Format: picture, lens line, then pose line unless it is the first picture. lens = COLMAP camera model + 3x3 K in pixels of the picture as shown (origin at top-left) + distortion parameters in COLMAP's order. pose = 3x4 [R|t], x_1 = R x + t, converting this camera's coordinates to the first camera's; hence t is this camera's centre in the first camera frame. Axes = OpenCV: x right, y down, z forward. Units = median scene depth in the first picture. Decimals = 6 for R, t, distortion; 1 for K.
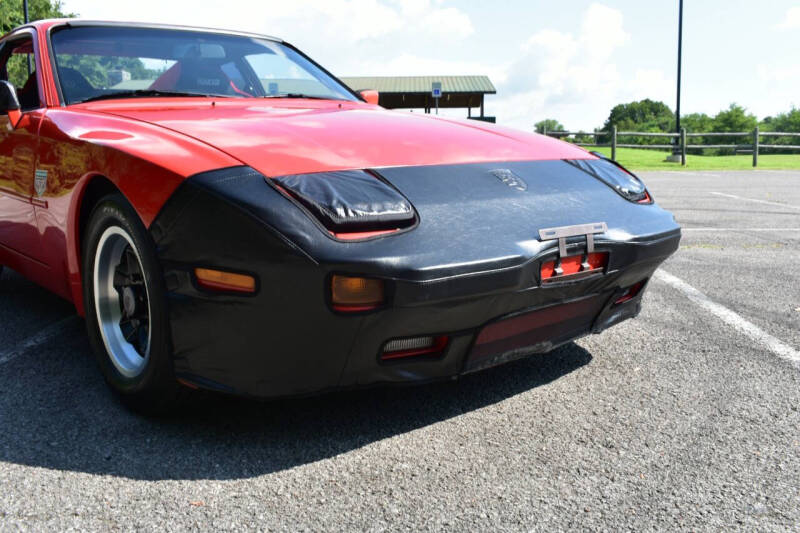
lens RADIAL K [[763.6, 0, 400.0], [0, 763.6, 266.5], [0, 0, 1]] dist [-0.015621, 0.002375]
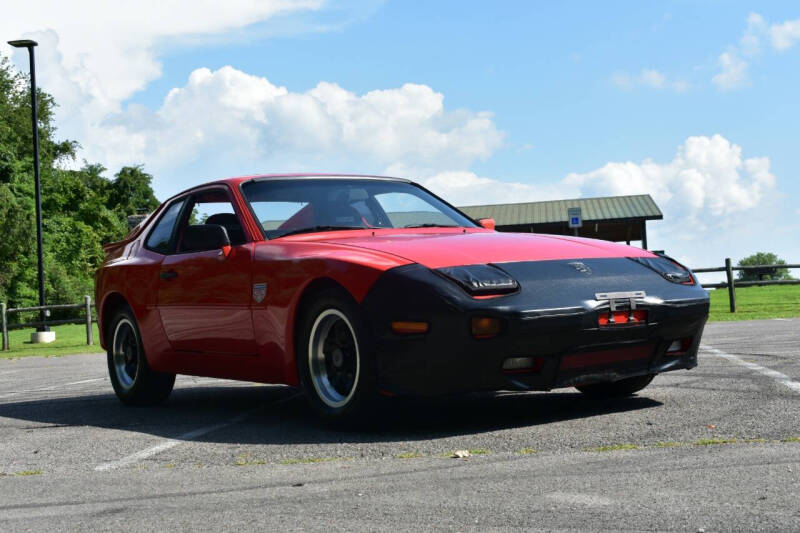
lens RADIAL K [[1290.7, 0, 400.6], [0, 1290.7, 277.5], [0, 0, 1]] dist [0.022350, 0.006211]
pose [[0.993545, -0.049043, -0.102289, 0.046951], [0.029103, 0.981734, -0.188022, 0.386745], [0.109642, 0.183831, 0.976824, -1.594491]]
